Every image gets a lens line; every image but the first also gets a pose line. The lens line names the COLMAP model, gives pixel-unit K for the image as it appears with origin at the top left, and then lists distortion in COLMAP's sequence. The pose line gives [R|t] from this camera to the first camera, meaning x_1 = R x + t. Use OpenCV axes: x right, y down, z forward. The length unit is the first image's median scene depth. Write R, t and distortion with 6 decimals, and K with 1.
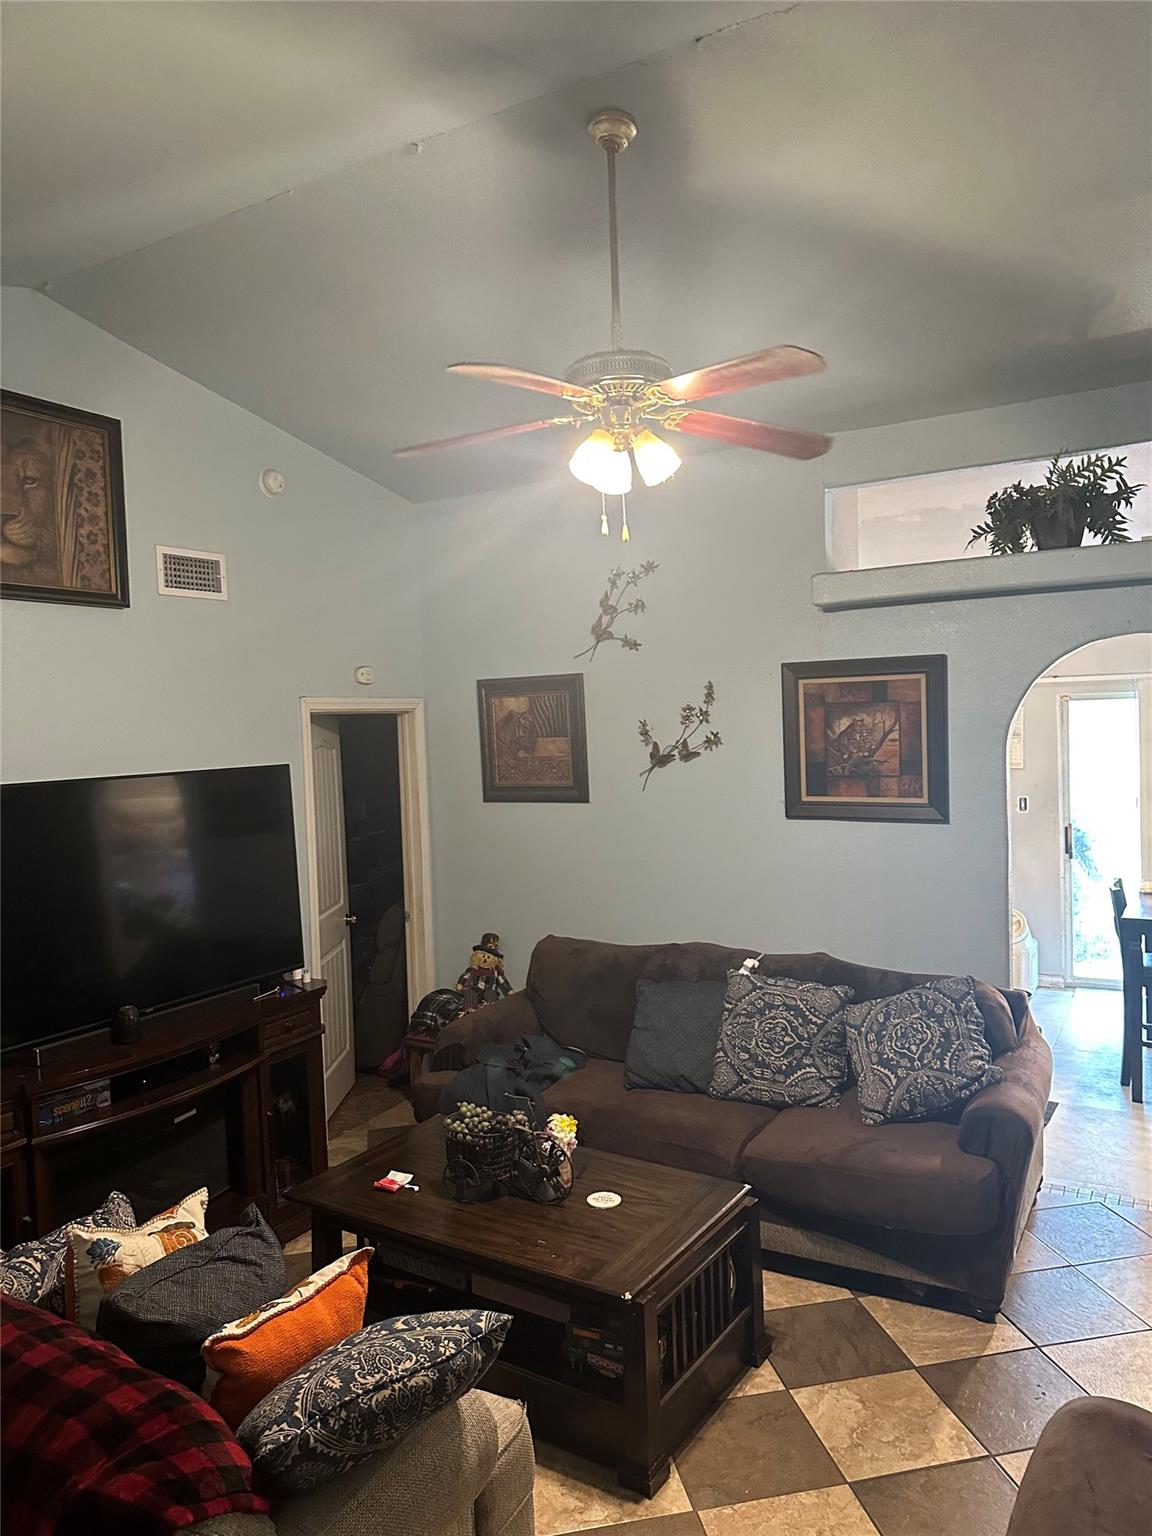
lens RADIAL K [[1063.7, 0, 580.4], [0, 1063.7, 765.2], [0, 0, 1]] dist [0.066862, -0.092183]
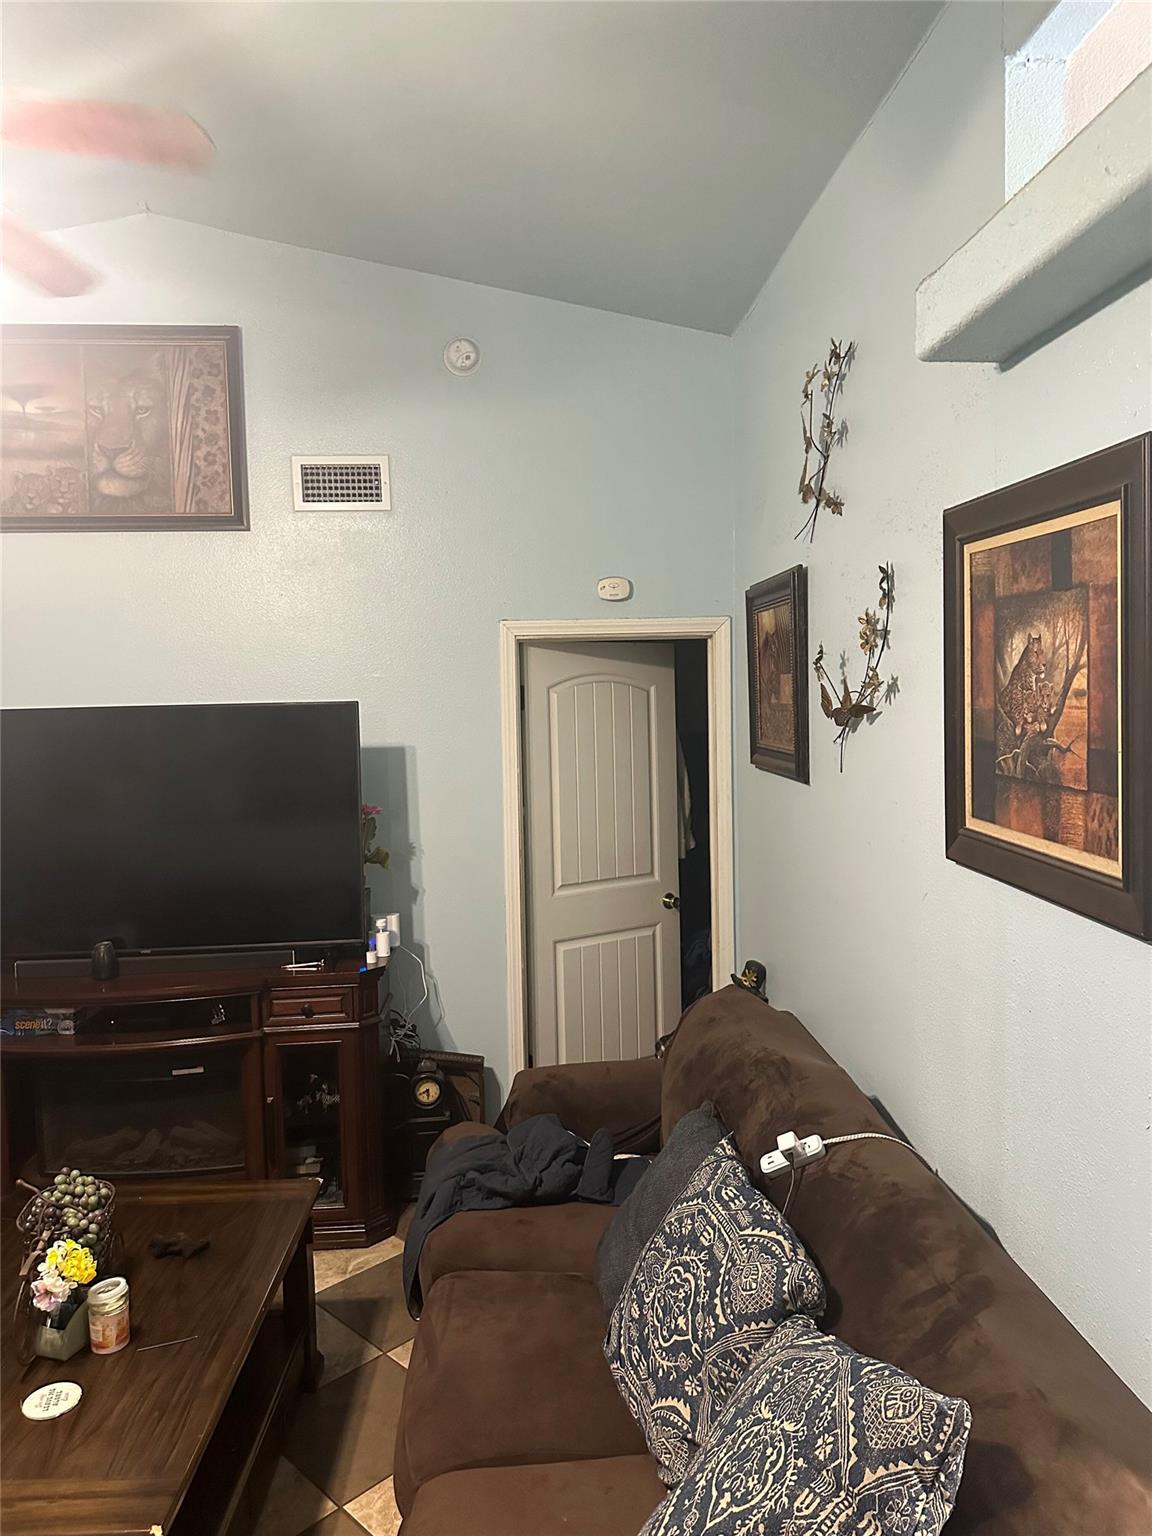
lens RADIAL K [[1063.7, 0, 580.4], [0, 1063.7, 765.2], [0, 0, 1]] dist [0.066862, -0.092183]
pose [[0.573679, 0.083581, -0.814805, 0.545152], [-0.032969, 0.996330, 0.078989, -0.024315], [0.818417, -0.018451, 0.574329, 0.711682]]
